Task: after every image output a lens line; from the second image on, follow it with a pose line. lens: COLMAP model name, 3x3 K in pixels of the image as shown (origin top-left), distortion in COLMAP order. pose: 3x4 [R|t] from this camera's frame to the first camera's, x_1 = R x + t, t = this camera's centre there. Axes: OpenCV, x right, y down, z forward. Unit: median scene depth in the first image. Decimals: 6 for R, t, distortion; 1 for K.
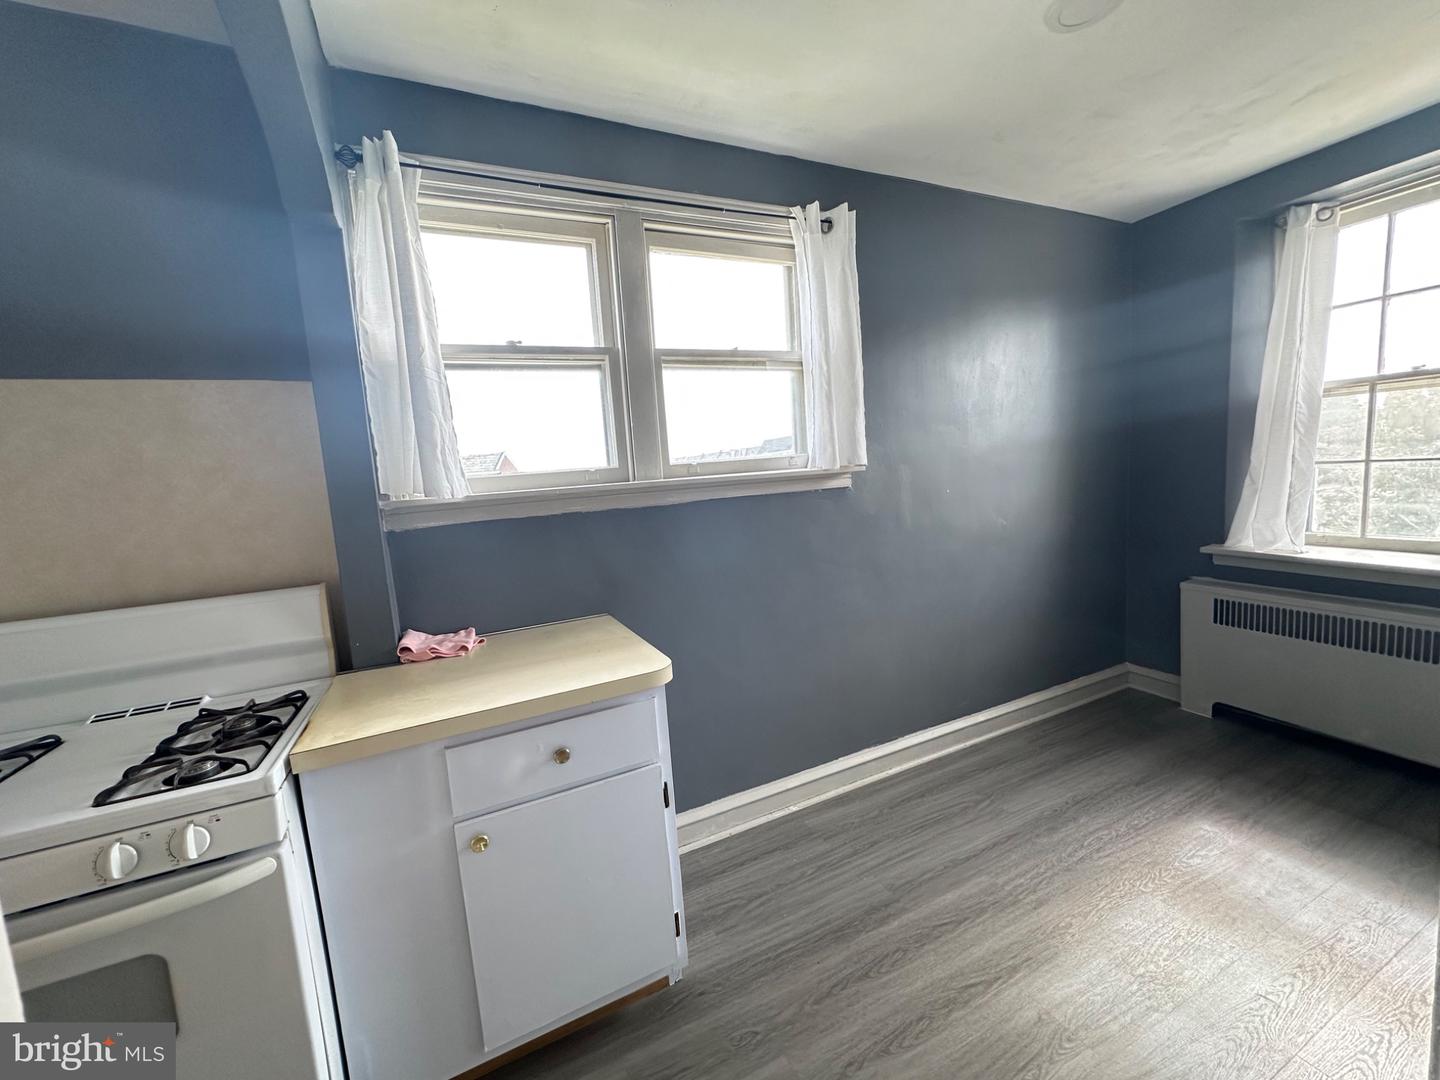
lens RADIAL K [[571.3, 0, 720.0], [0, 571.3, 540.0], [0, 0, 1]] dist [0.000375, 0.000038]
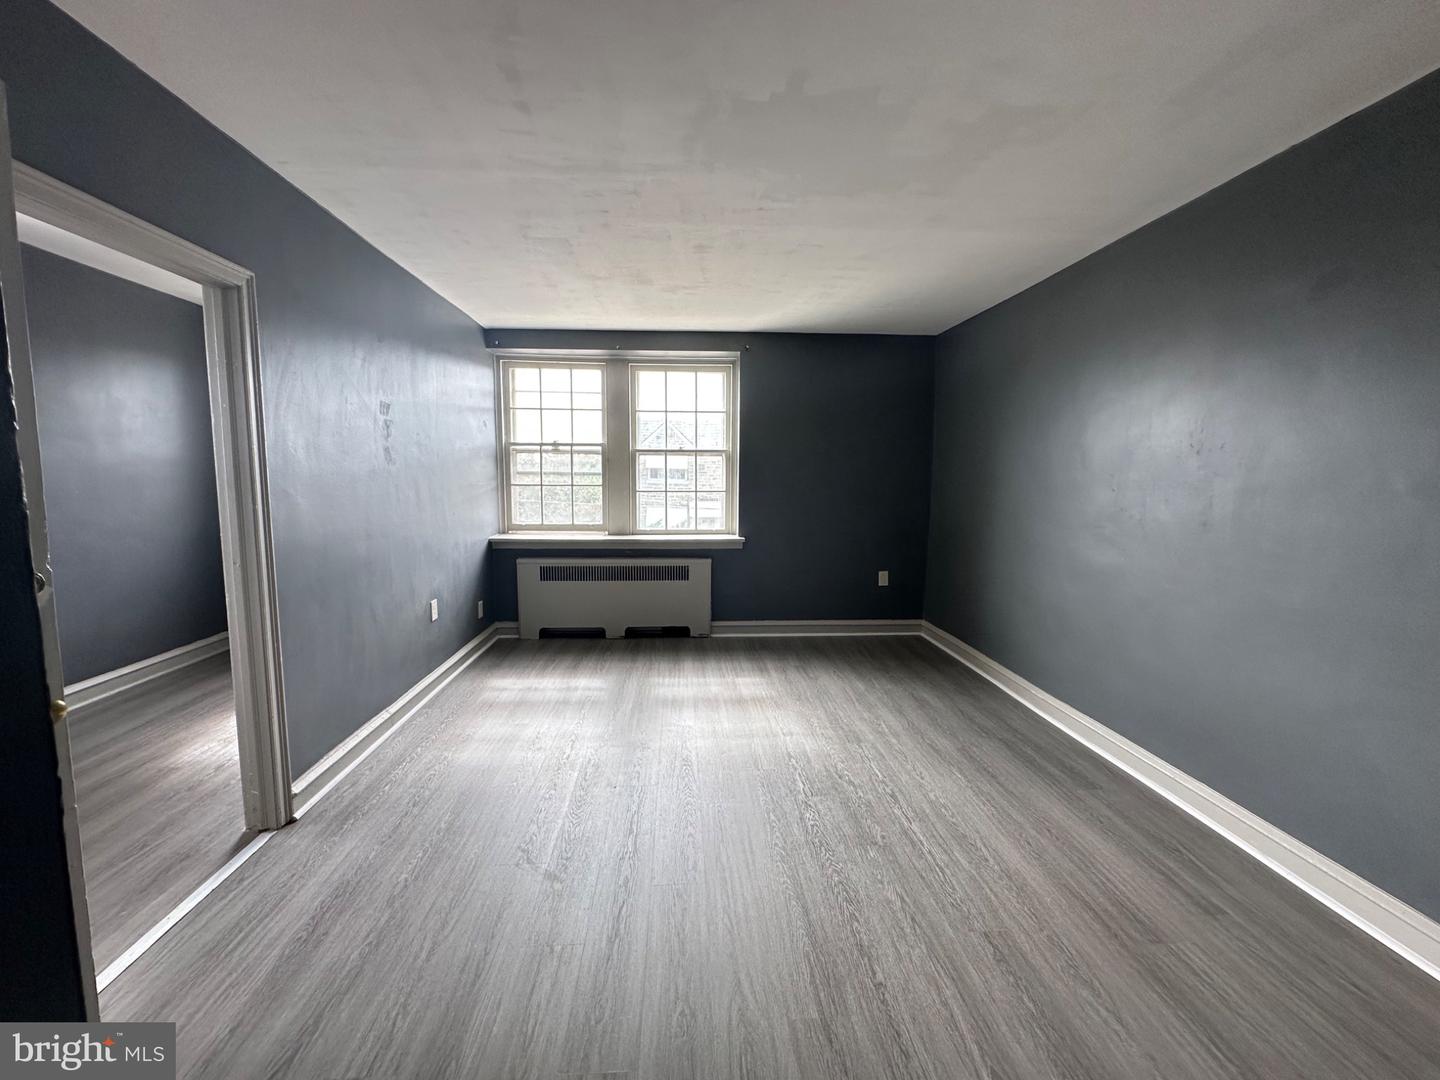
lens RADIAL K [[580.9, 0, 720.0], [0, 580.9, 540.0], [0, 0, 1]] dist [-0.000208, -0.000035]
pose [[0.367625, -0.023724, 0.929671, -0.271503], [0.072025, 0.997398, -0.003029, 0.125616], [-0.927181, 0.068073, 0.368378, -0.774771]]
